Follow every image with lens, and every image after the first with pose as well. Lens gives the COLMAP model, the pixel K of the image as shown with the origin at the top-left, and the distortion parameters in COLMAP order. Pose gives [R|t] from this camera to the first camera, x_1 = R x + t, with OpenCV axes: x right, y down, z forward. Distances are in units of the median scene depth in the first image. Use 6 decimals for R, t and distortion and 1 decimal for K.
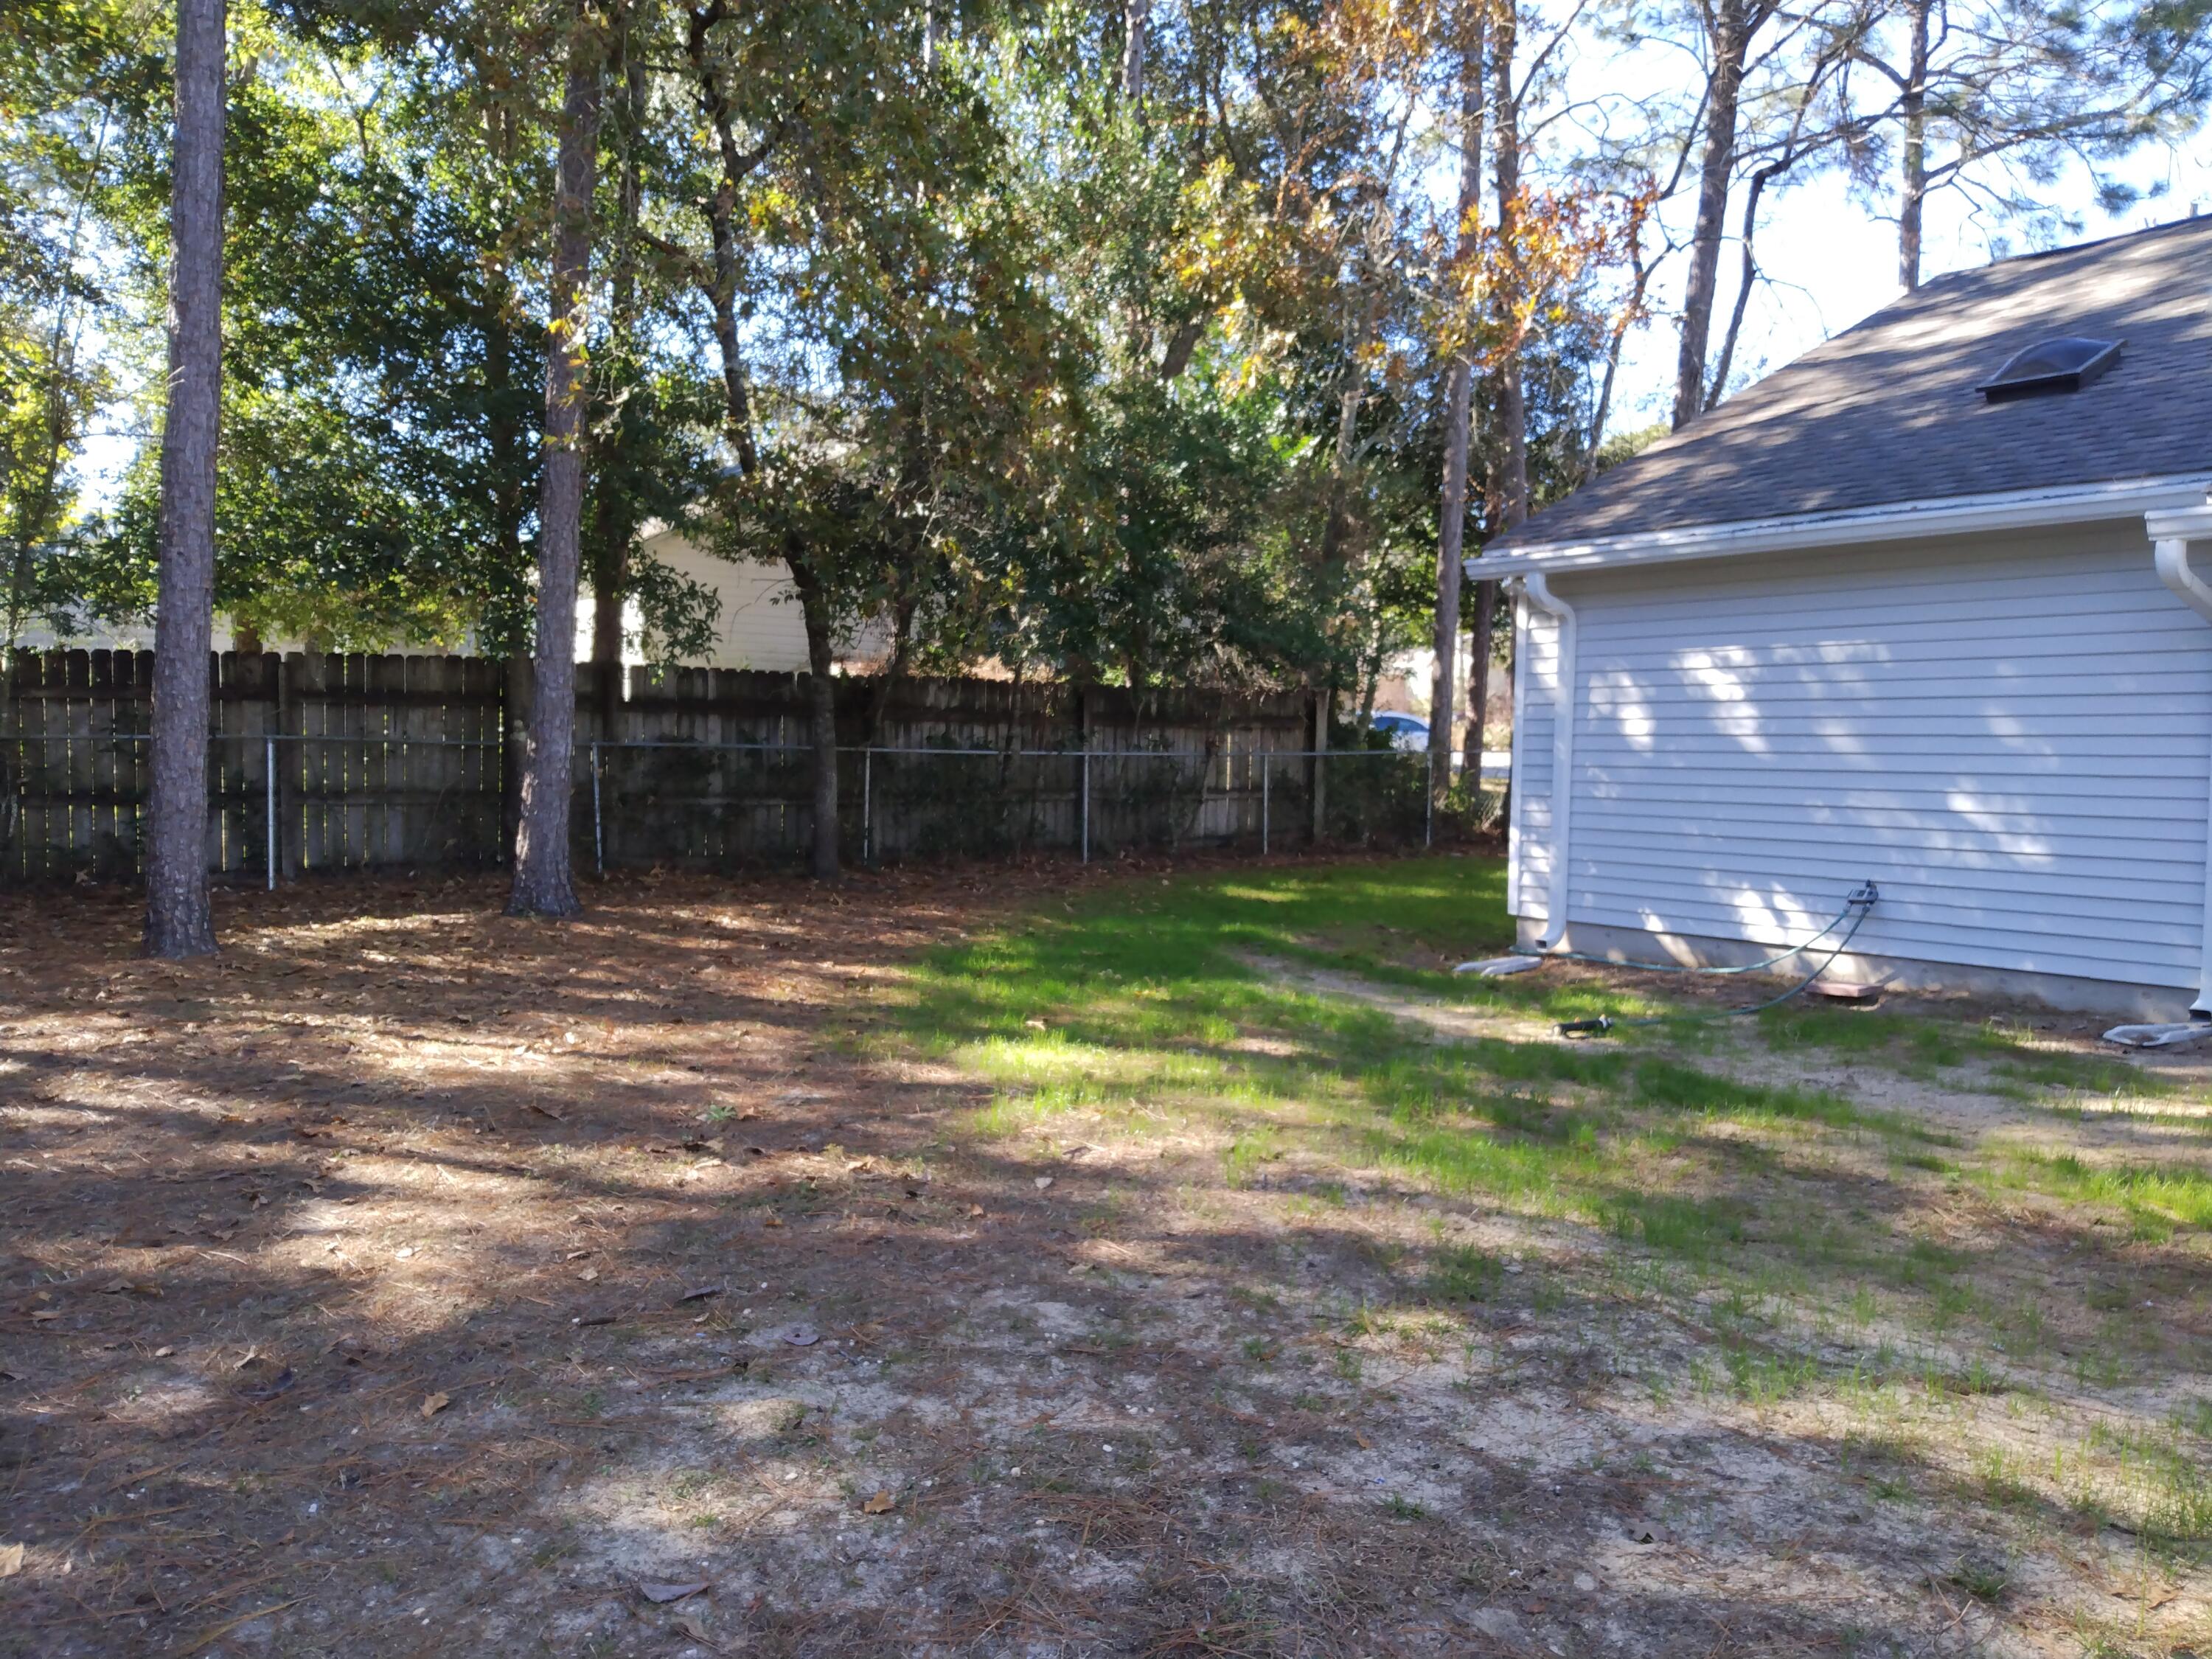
lens RADIAL K [[1714.2, 0, 1082.5], [0, 1714.2, 842.0], [0, 0, 1]] dist [0.006899, -0.046245]
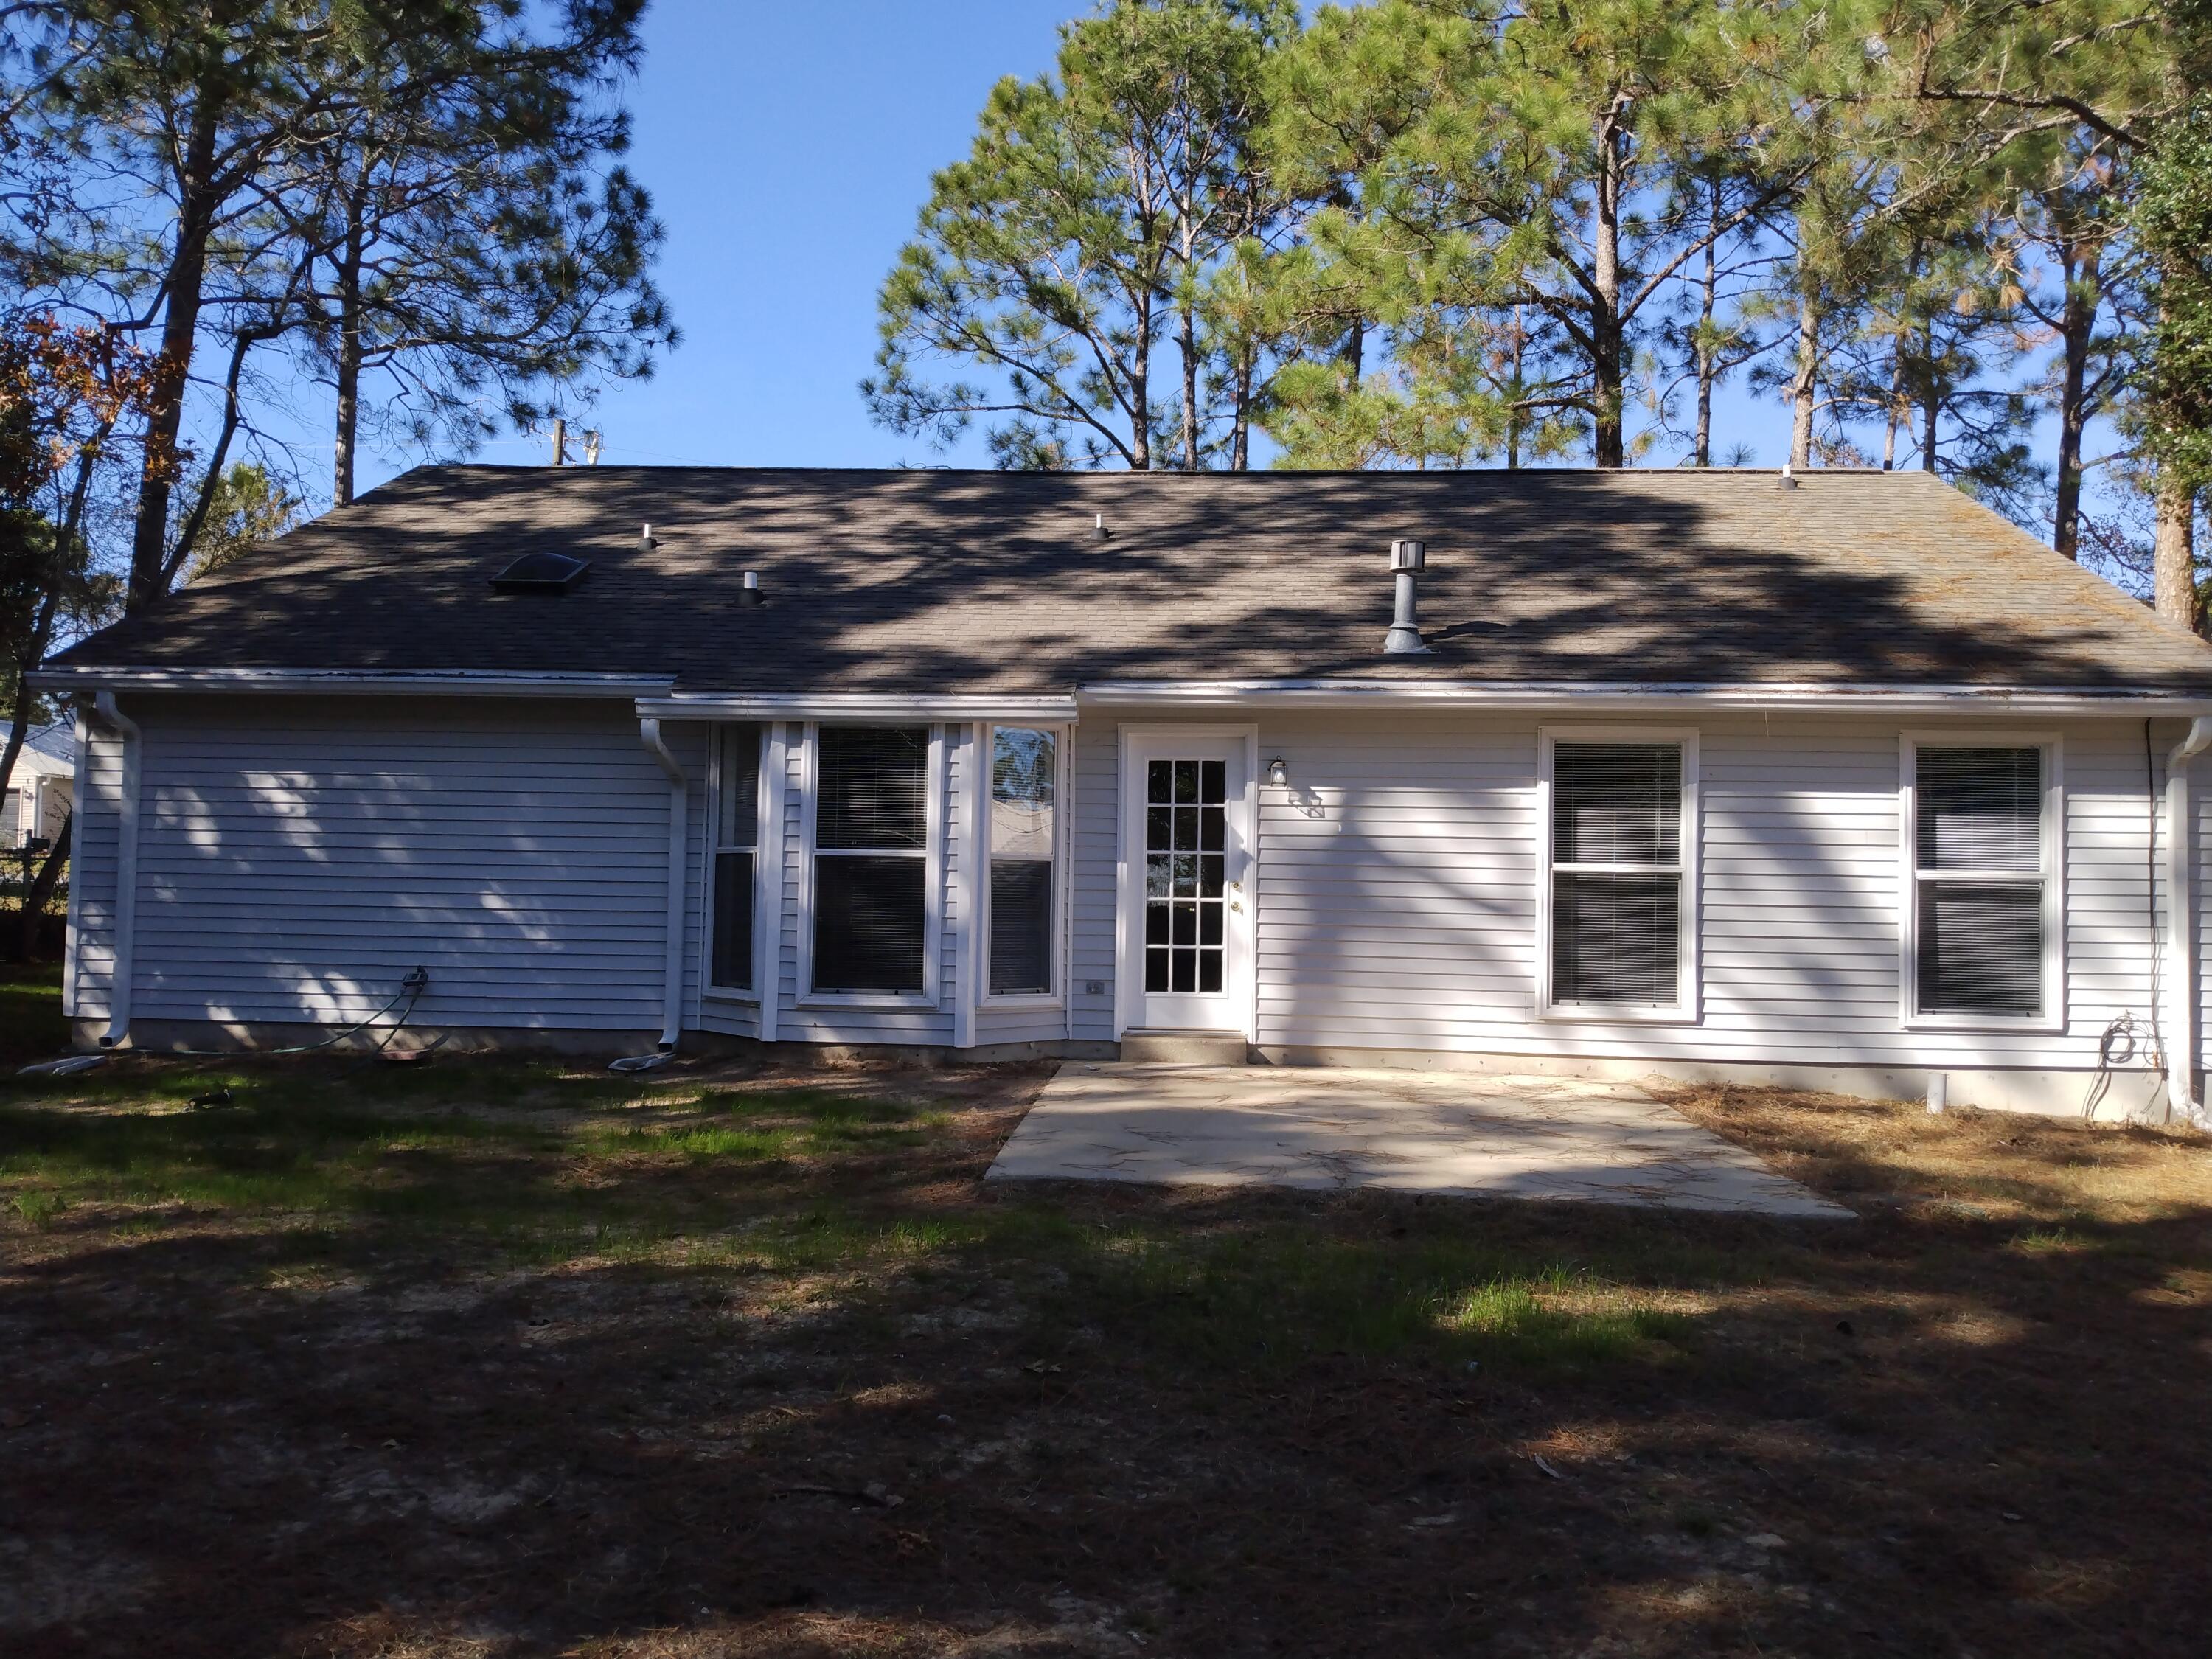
lens RADIAL K [[1714.2, 0, 1108.0], [0, 1714.2, 823.5], [0, 0, 1]] dist [0.006899, -0.046245]
pose [[0.617515, 0.029391, 0.786010, -0.200768], [0.031815, 0.997550, -0.062296, 0.012022], [-0.785915, 0.063476, 0.615067, -0.151506]]
